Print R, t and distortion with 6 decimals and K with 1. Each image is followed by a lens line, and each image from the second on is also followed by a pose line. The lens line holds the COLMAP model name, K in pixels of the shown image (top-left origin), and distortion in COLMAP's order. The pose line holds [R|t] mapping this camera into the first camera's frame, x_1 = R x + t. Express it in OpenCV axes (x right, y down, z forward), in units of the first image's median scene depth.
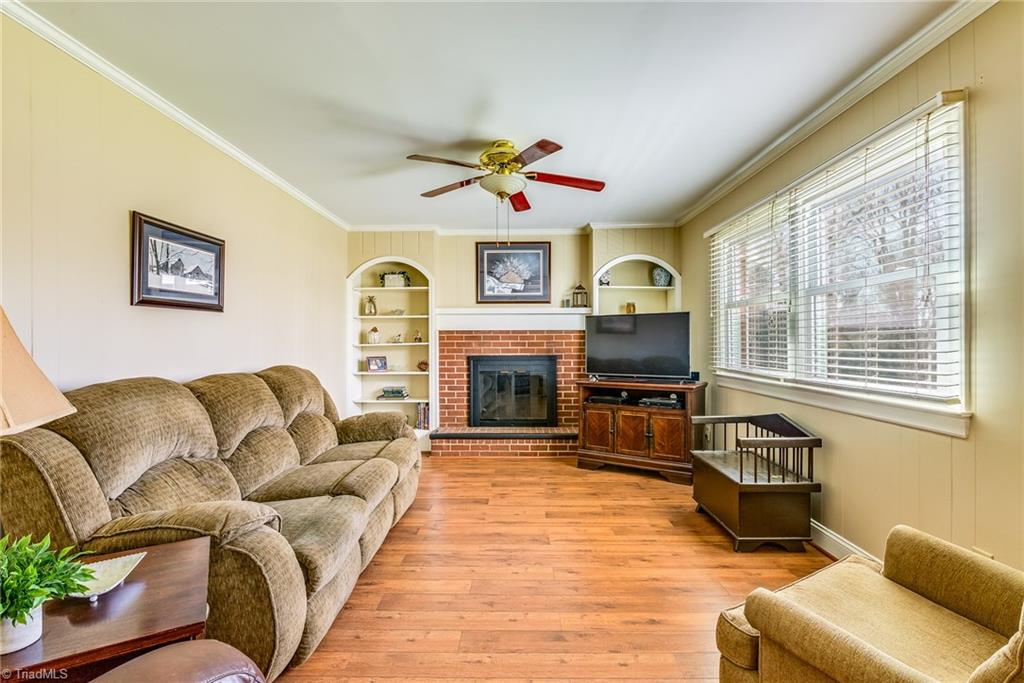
lens RADIAL K [[481.2, 0, 512.0], [0, 481.2, 341.5], [0, 0, 1]] dist [-0.000450, -0.000274]
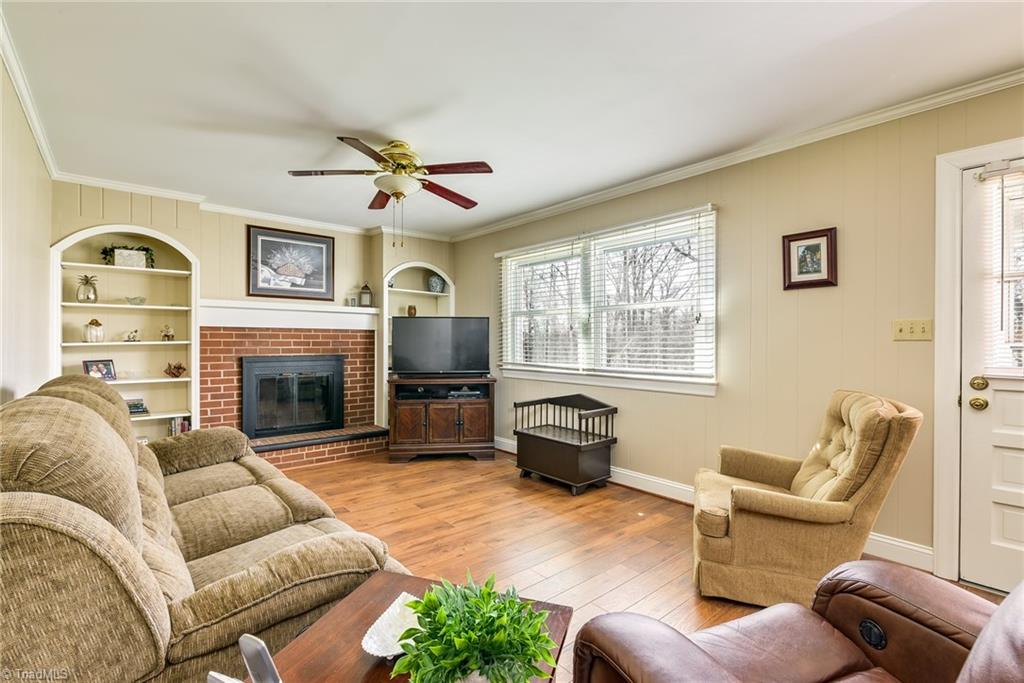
lens RADIAL K [[466.4, 0, 512.0], [0, 466.4, 341.5], [0, 0, 1]] dist [-0.000393, -0.000324]
pose [[0.750638, 0.005362, 0.660692, -0.277012], [-0.006359, 0.999979, -0.000891, 0.000031], [-0.660684, -0.003532, 0.750656, 0.062929]]
